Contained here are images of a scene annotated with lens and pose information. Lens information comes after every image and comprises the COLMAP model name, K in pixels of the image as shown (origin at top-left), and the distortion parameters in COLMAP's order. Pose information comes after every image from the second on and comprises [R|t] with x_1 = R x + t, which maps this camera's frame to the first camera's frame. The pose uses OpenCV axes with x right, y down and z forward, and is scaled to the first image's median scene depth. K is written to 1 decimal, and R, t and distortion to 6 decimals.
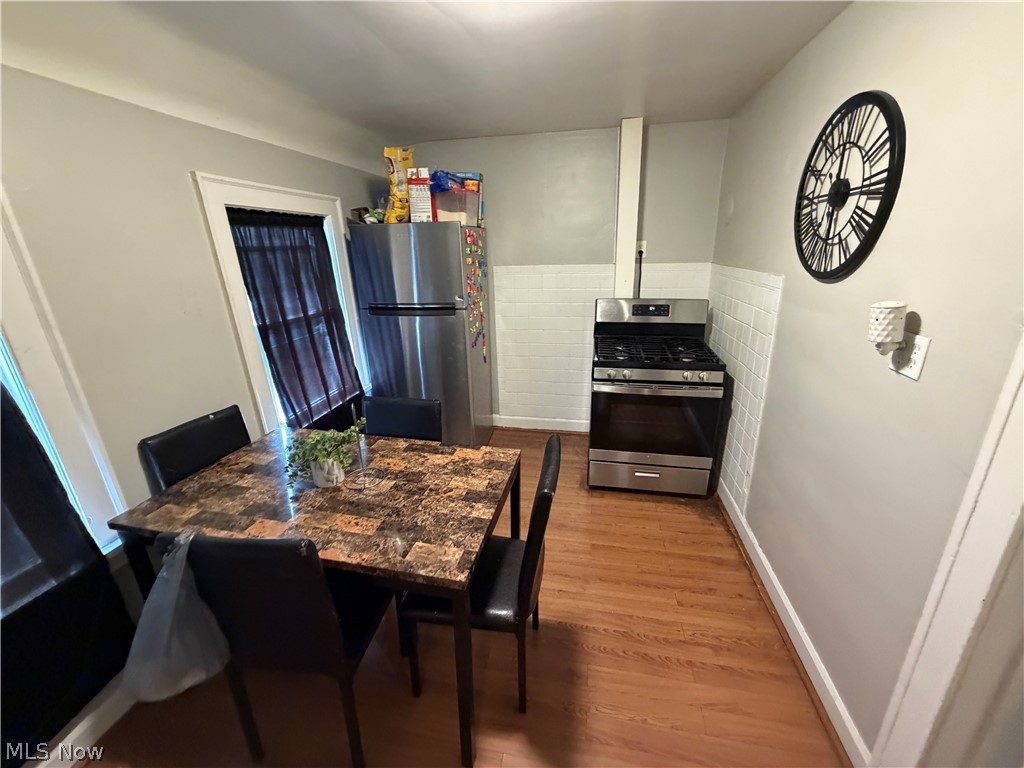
lens RADIAL K [[408.1, 0, 510.4], [0, 408.1, 384.8], [0, 0, 1]] dist [0.000808, -0.000477]
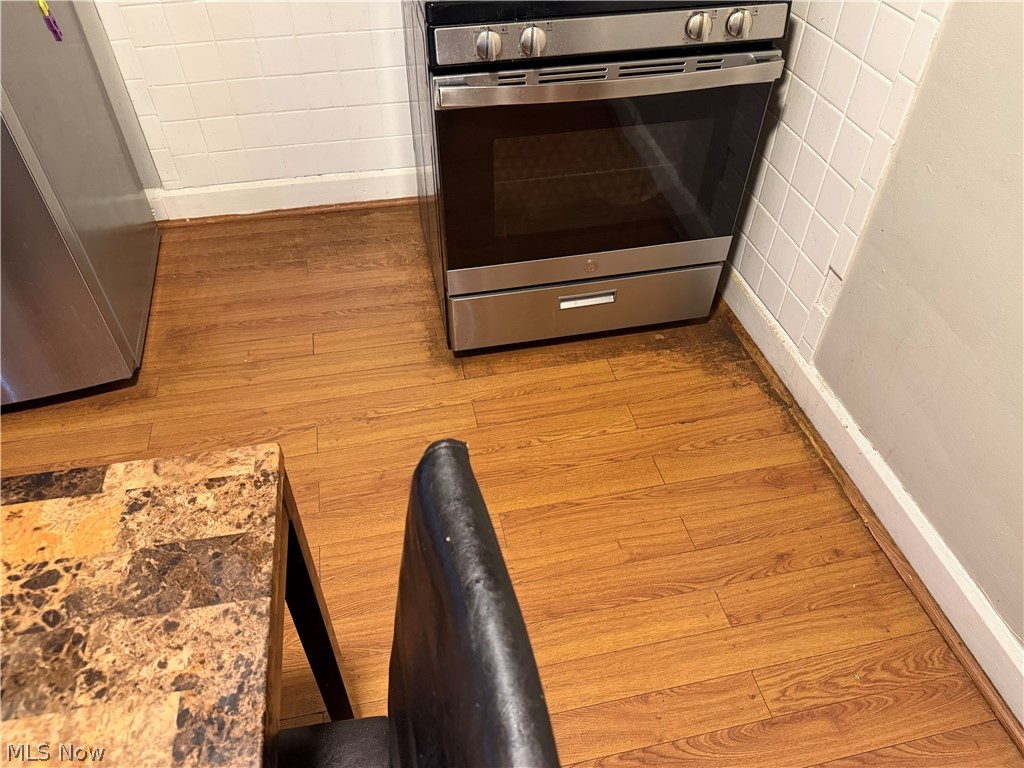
lens RADIAL K [[731.0, 0, 512.0], [0, 731.0, 384.0], [0, 0, 1]] dist [0.114134, -0.176430]
pose [[0.919064, -0.254348, 0.301045, 0.021082], [0.103830, 0.893145, 0.437620, -0.043395], [-0.380184, -0.370944, 0.847266, 0.408812]]
